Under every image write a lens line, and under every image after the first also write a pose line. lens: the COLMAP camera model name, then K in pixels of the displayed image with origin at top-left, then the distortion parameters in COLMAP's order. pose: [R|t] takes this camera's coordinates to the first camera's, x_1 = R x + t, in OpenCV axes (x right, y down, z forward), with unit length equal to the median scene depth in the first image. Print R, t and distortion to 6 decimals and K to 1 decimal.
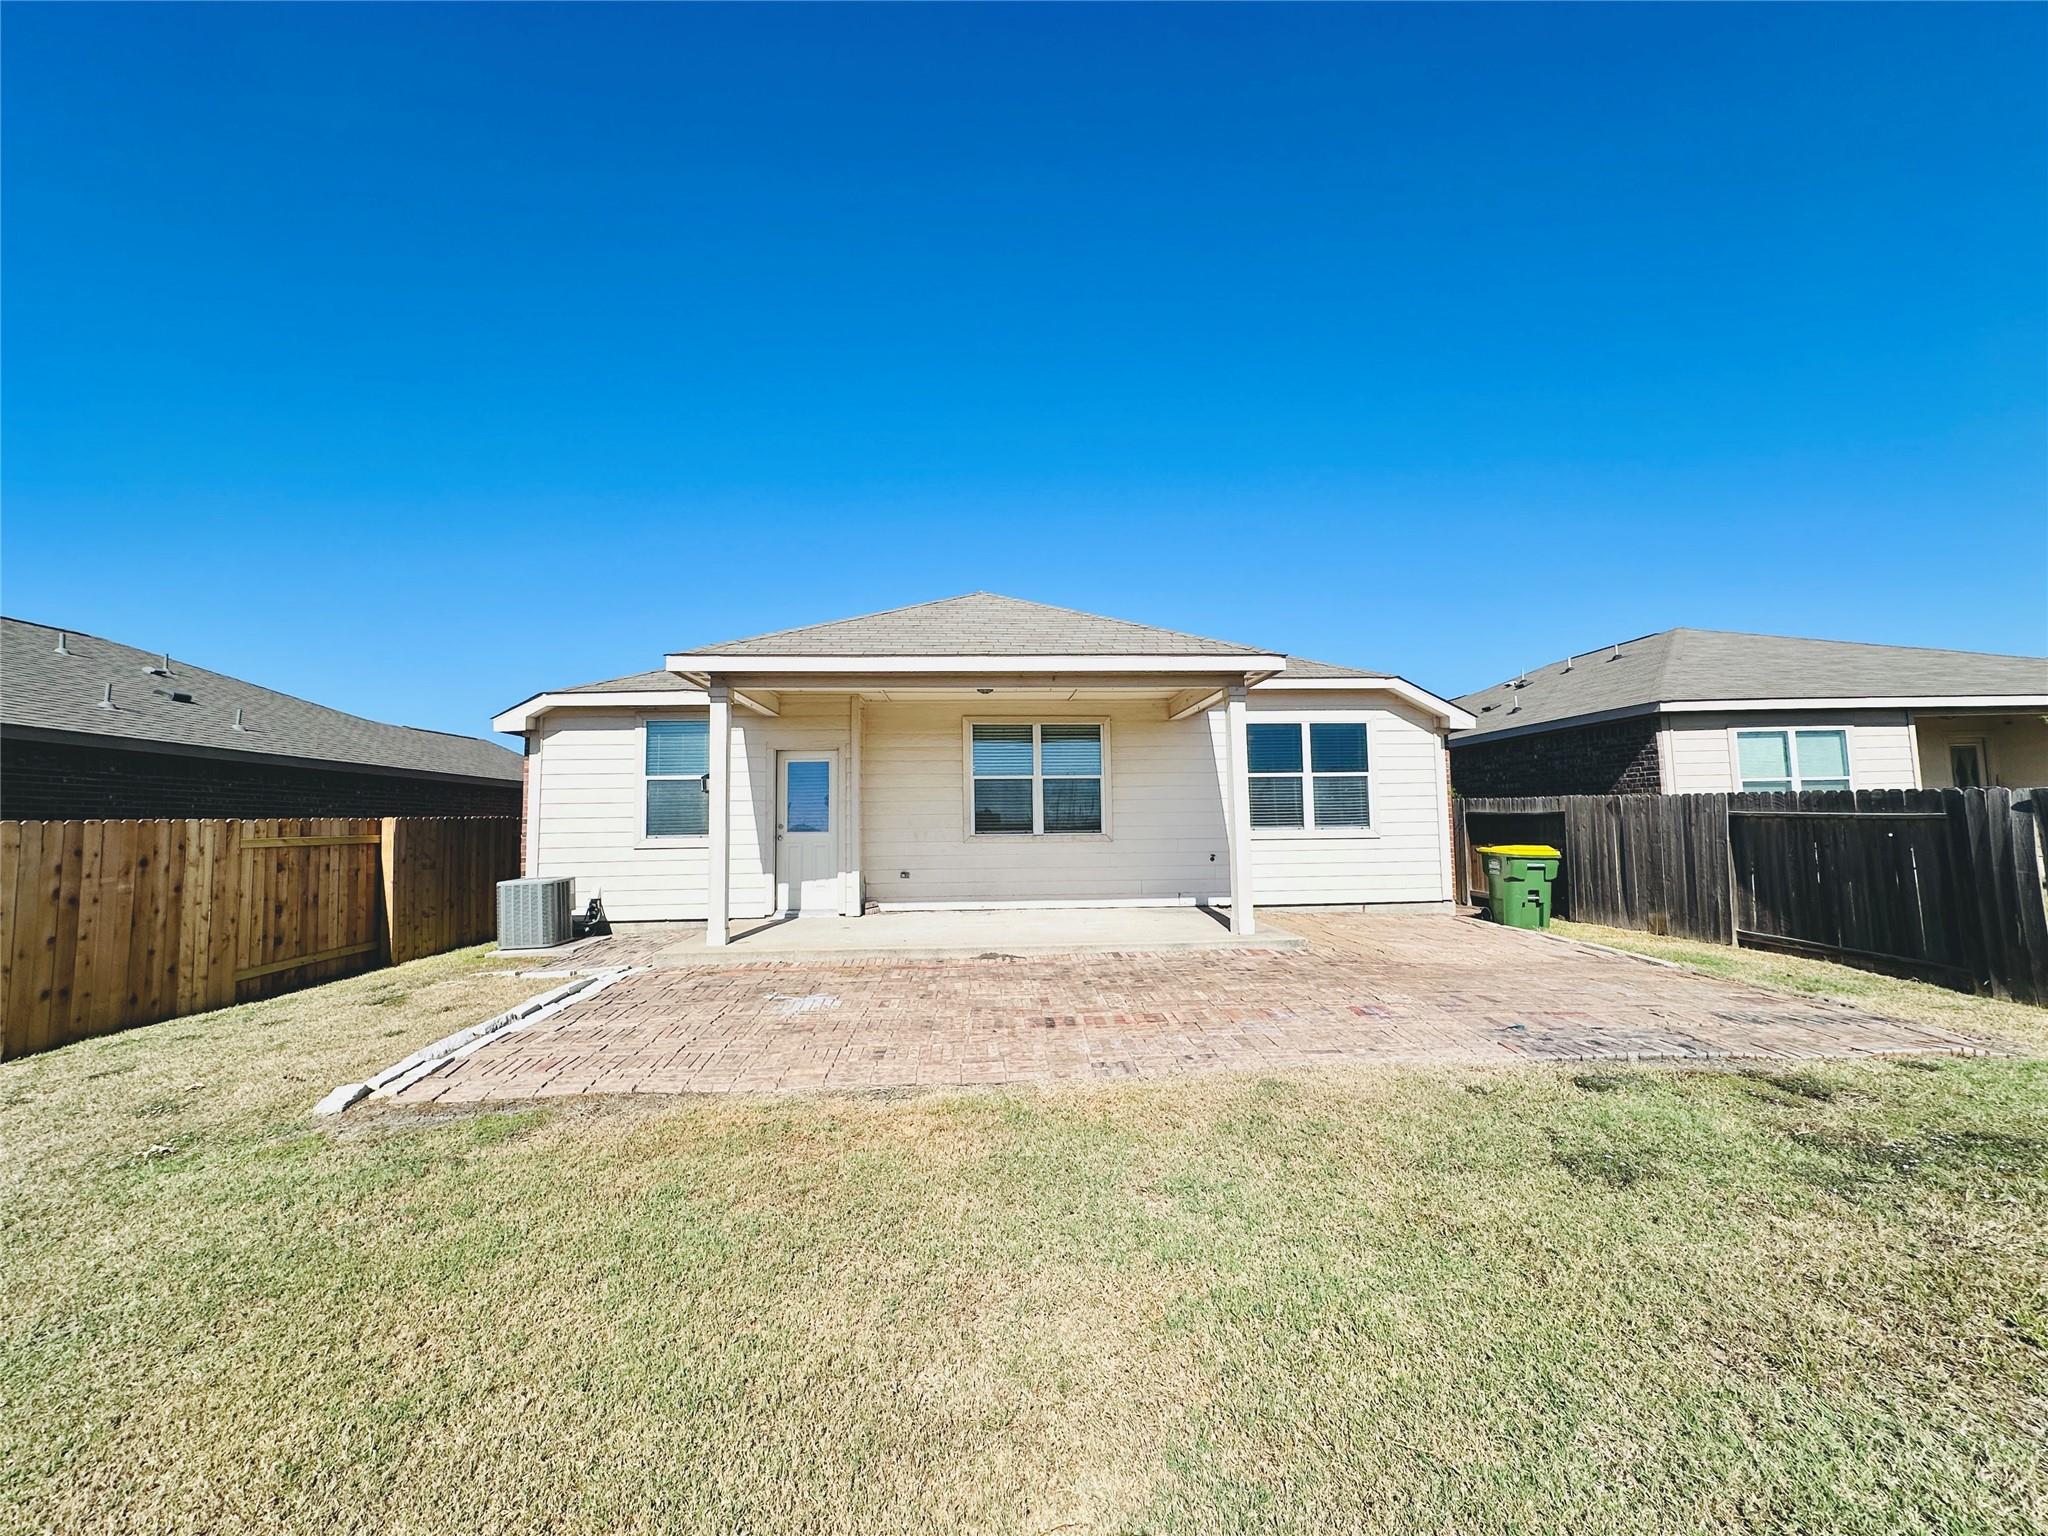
lens RADIAL K [[815.7, 0, 1029.8], [0, 815.7, 767.8], [0, 0, 1]] dist [-0.003696, 0.002140]
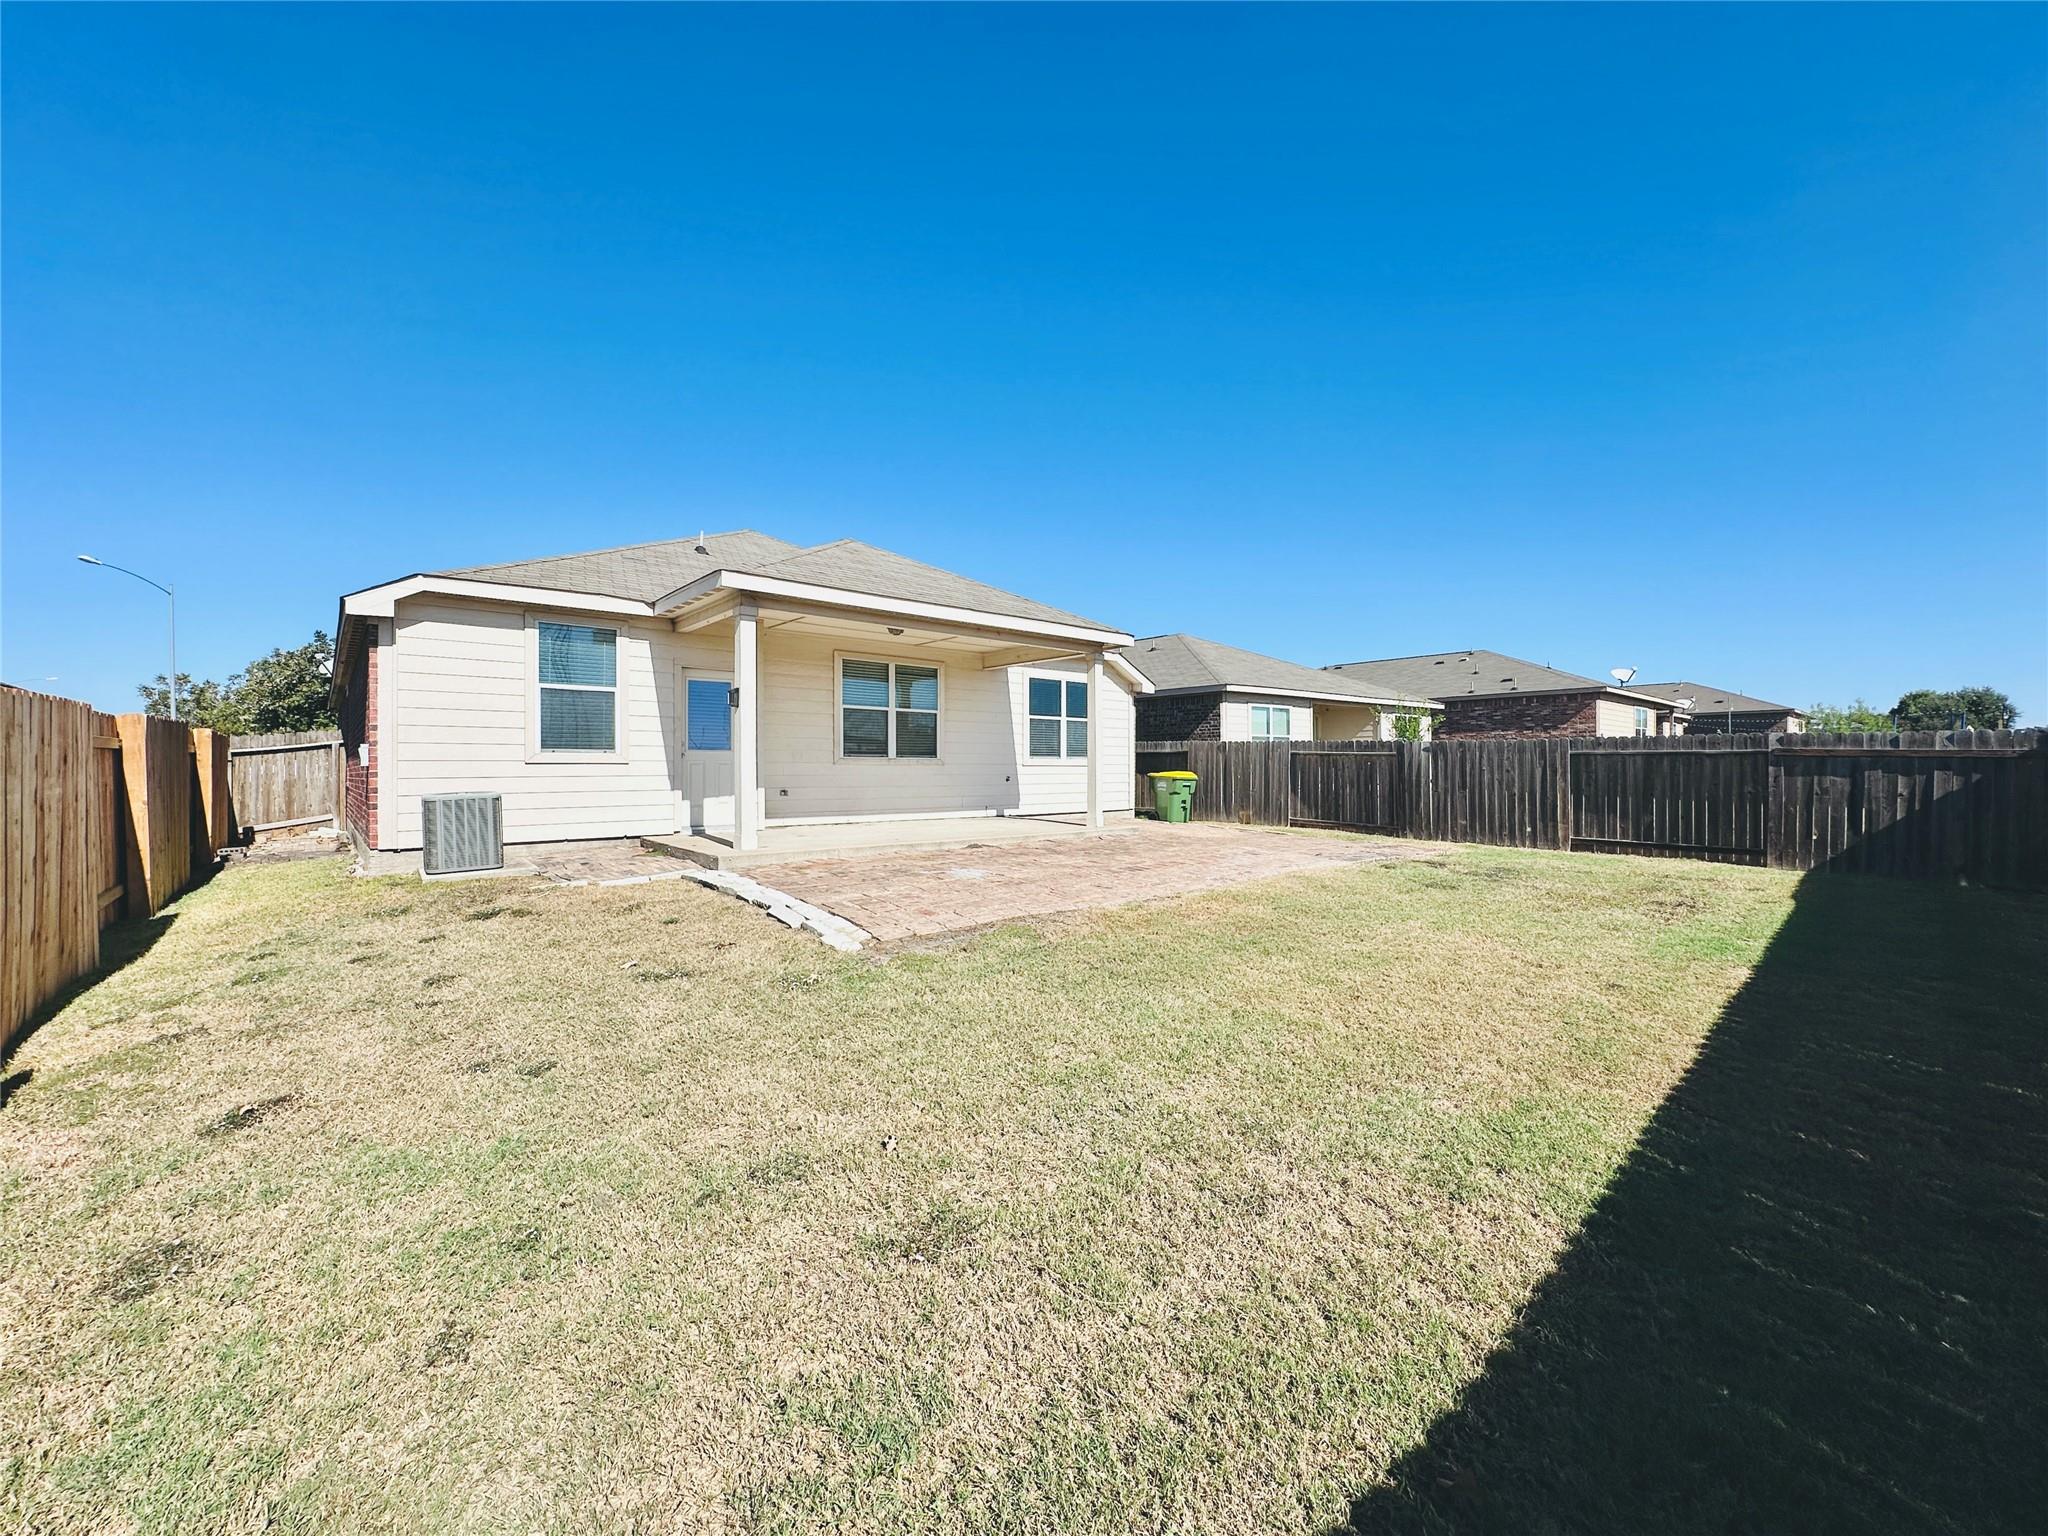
lens RADIAL K [[815.7, 0, 1018.5], [0, 815.7, 763.3], [0, 0, 1]] dist [-0.003696, 0.002140]
pose [[0.797660, 0.016577, 0.602880, -0.548666], [-0.051994, 0.997791, 0.041357, 0.031175], [-0.600862, -0.064335, 0.796759, -0.043399]]
